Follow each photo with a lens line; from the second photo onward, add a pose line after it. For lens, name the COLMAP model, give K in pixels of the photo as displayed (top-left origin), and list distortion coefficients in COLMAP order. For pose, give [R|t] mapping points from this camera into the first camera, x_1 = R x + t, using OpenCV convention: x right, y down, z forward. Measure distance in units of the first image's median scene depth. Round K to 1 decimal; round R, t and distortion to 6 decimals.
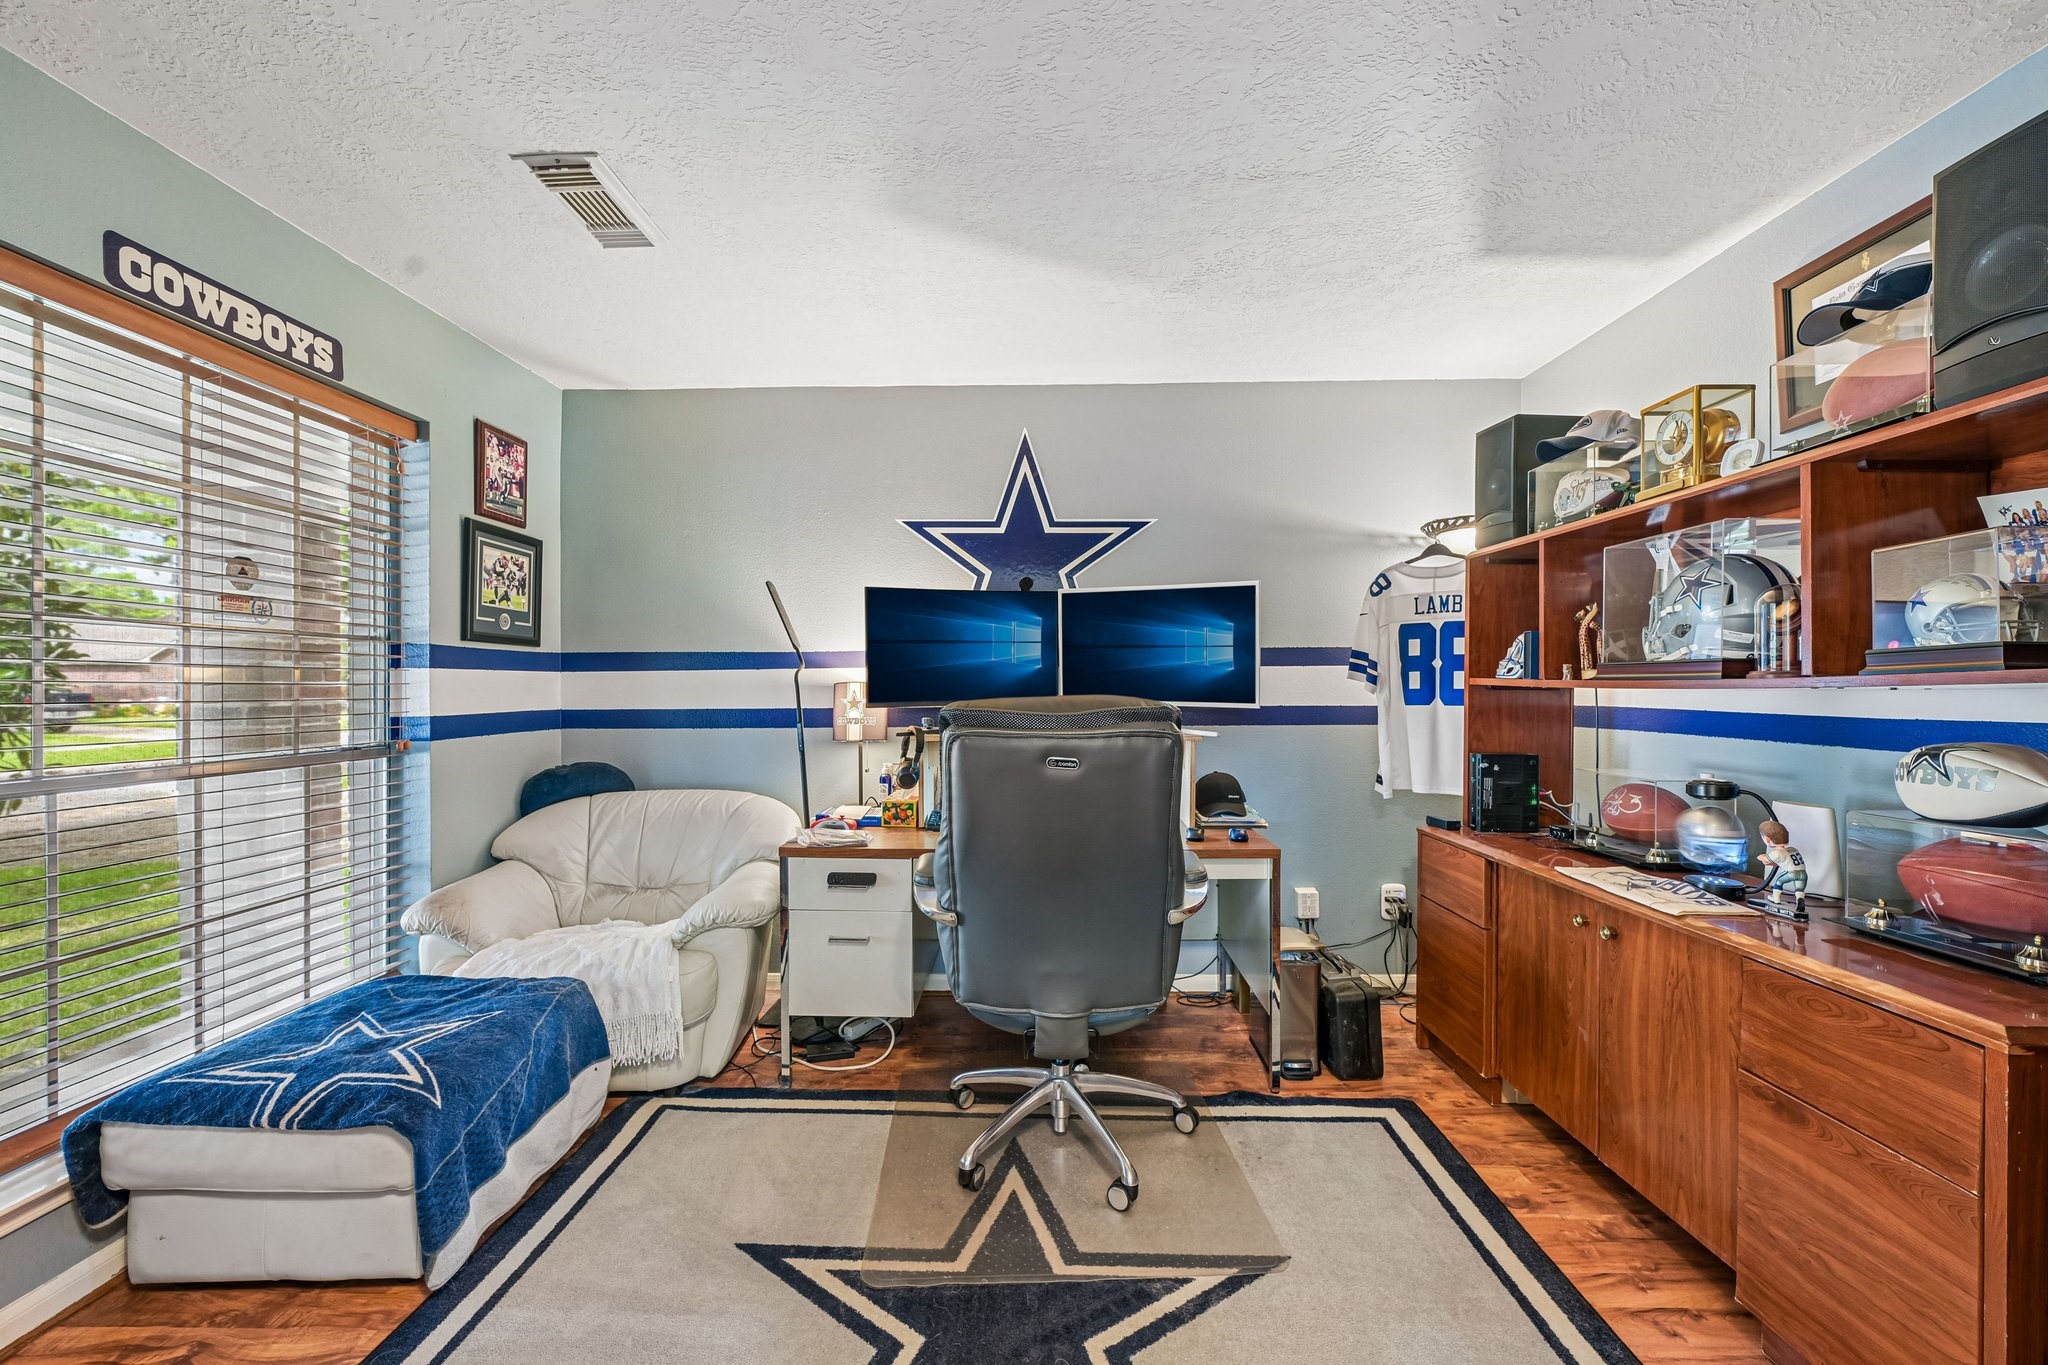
lens RADIAL K [[810.6, 0, 1034.3], [0, 810.6, 681.7], [0, 0, 1]] dist [-0.000910, -0.000478]
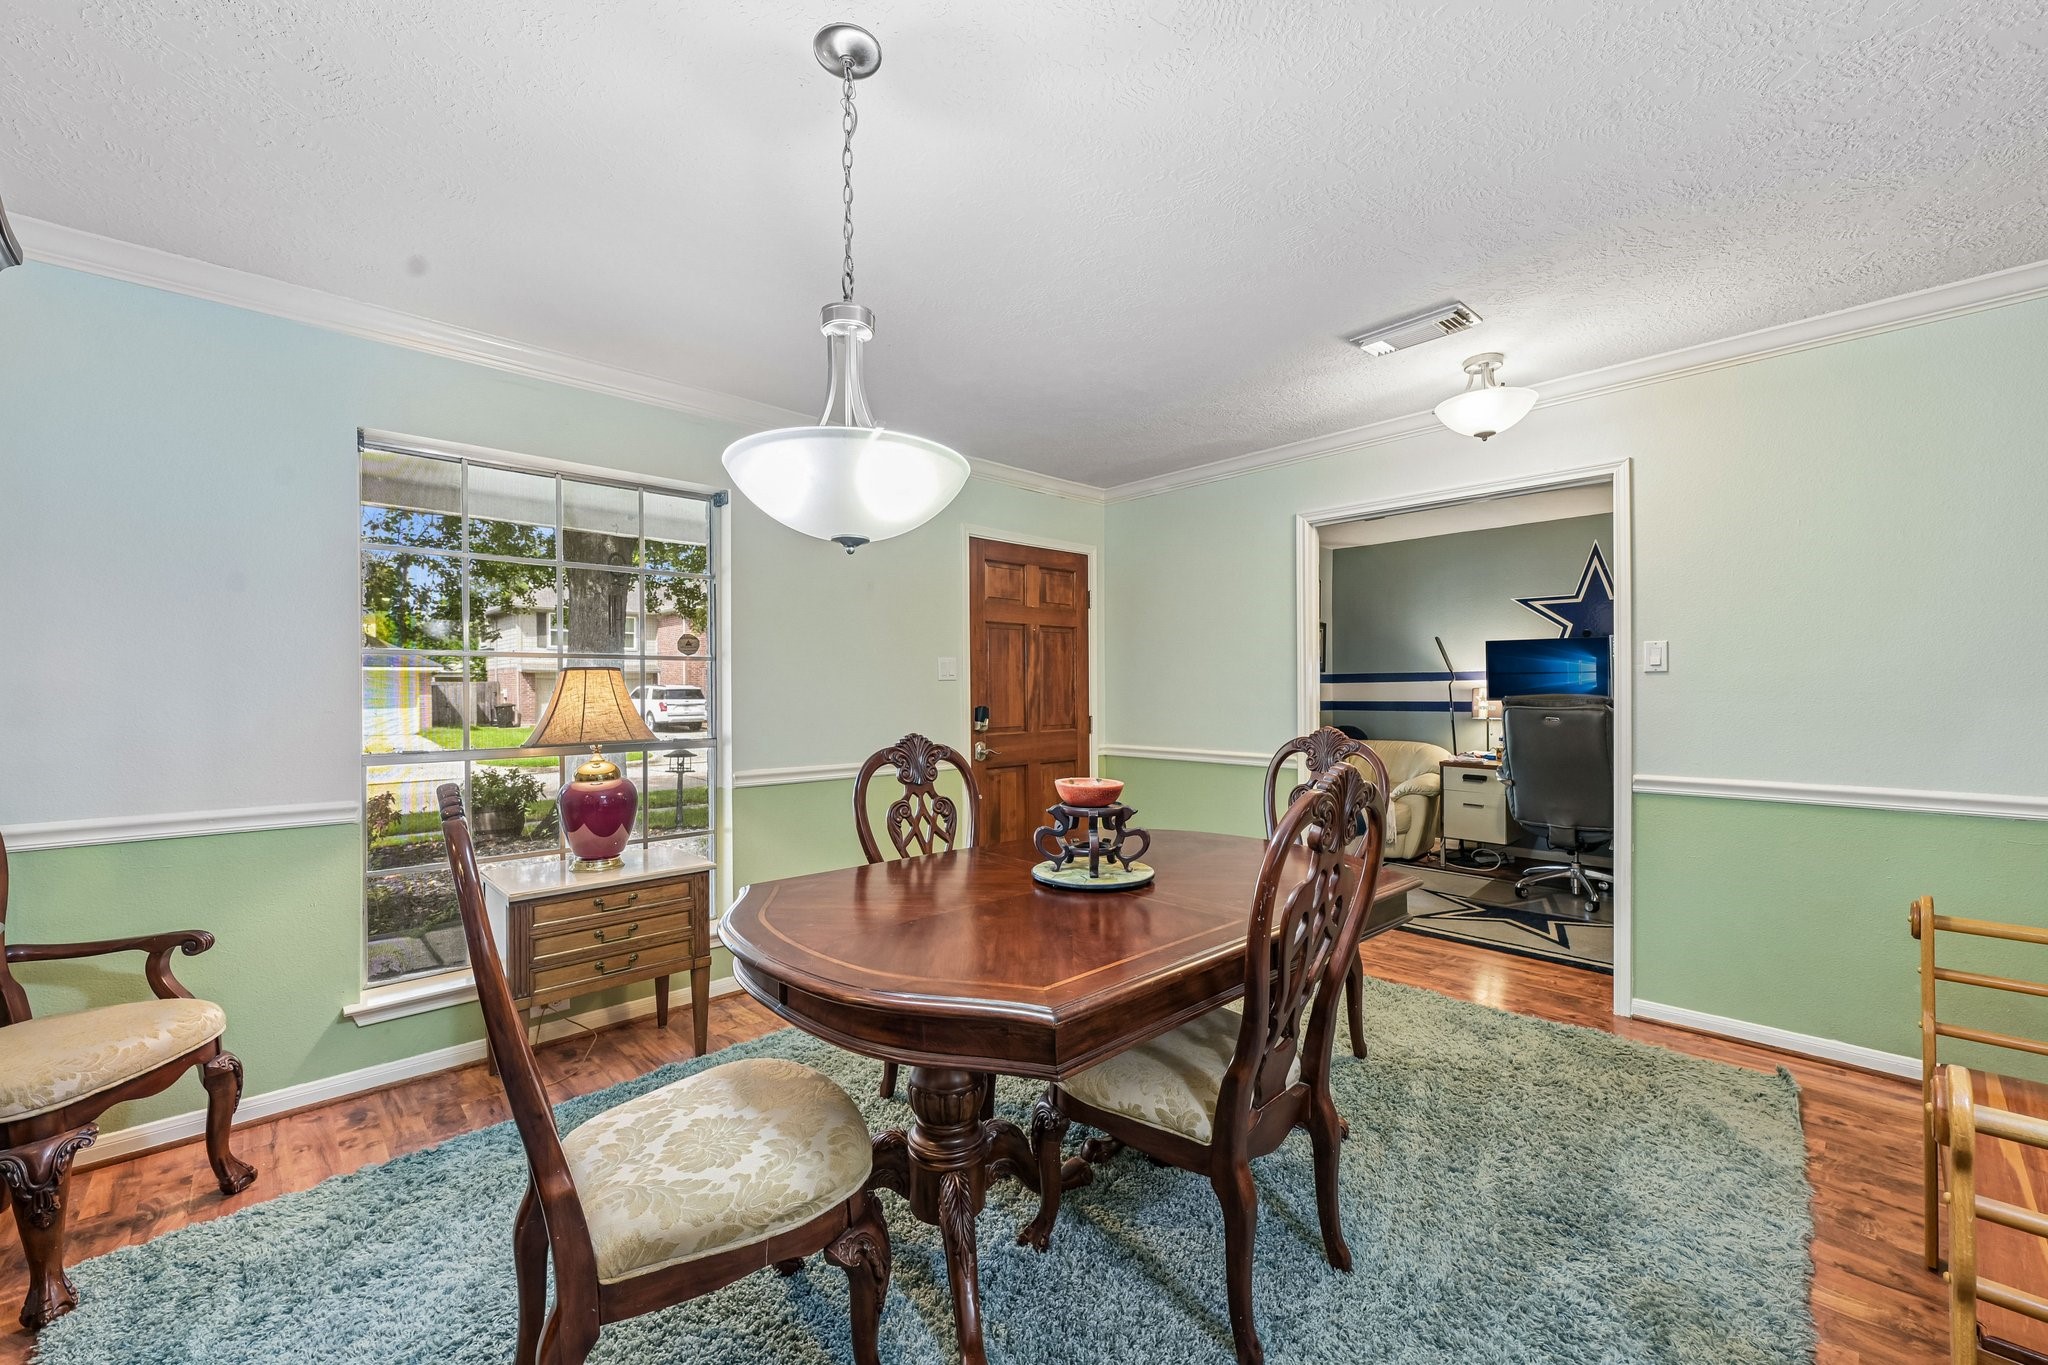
lens RADIAL K [[810.6, 0, 1030.7], [0, 810.6, 687.1], [0, 0, 1]] dist [-0.000910, -0.000478]
pose [[0.705424, 0.001829, -0.708783, 0.409298], [-0.004882, 0.999985, -0.002279, 0.008853], [0.708768, 0.005069, 0.705423, -1.190597]]
